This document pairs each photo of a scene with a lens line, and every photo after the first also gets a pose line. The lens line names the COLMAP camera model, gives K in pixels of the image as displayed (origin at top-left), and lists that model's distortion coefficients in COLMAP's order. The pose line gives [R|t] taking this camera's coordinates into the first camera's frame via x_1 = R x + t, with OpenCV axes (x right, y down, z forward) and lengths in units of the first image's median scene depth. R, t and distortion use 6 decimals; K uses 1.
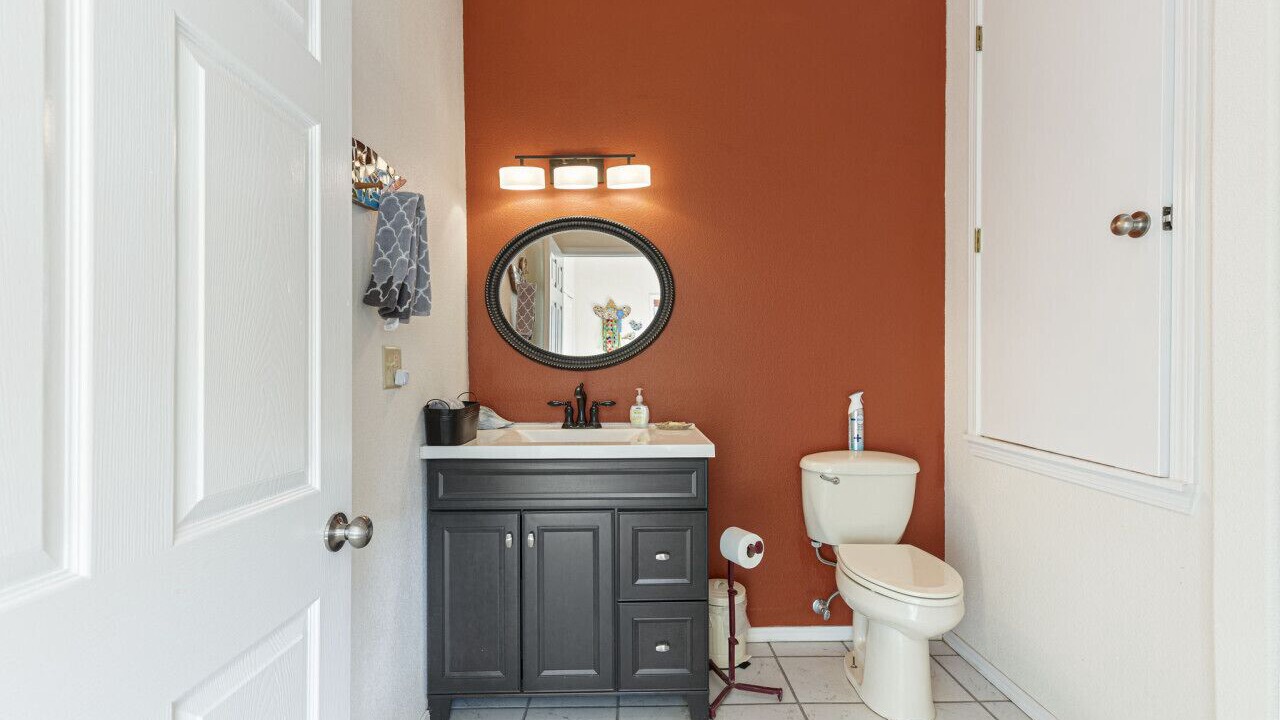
lens RADIAL K [[534.0, 0, 640.0], [0, 534.0, 360.0], [0, 0, 1]] dist [0.000019, 0.000048]
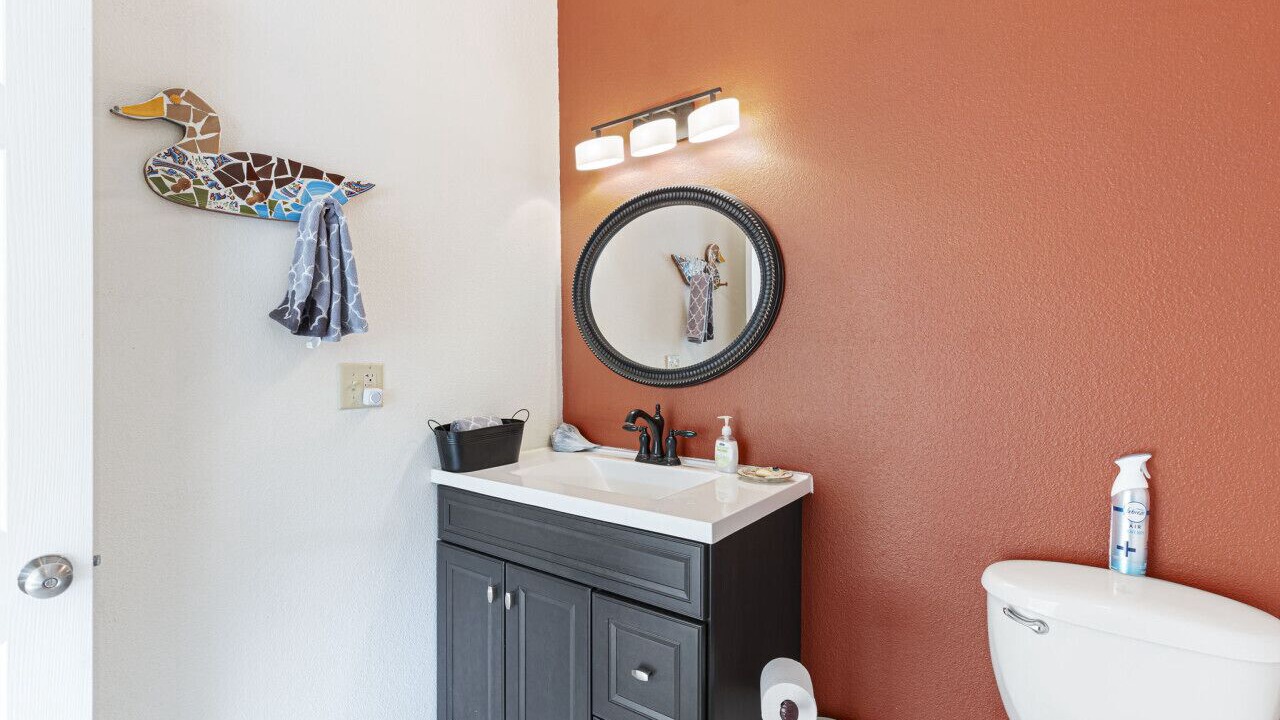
lens RADIAL K [[571.6, 0, 634.1], [0, 571.6, 358.5], [0, 0, 1]] dist [0.003083, 0.000372]
pose [[0.806675, 0.007148, -0.590952, 0.349564], [-0.001228, 0.999945, 0.010419, -0.031134], [0.590994, -0.007679, 0.806640, 0.314749]]
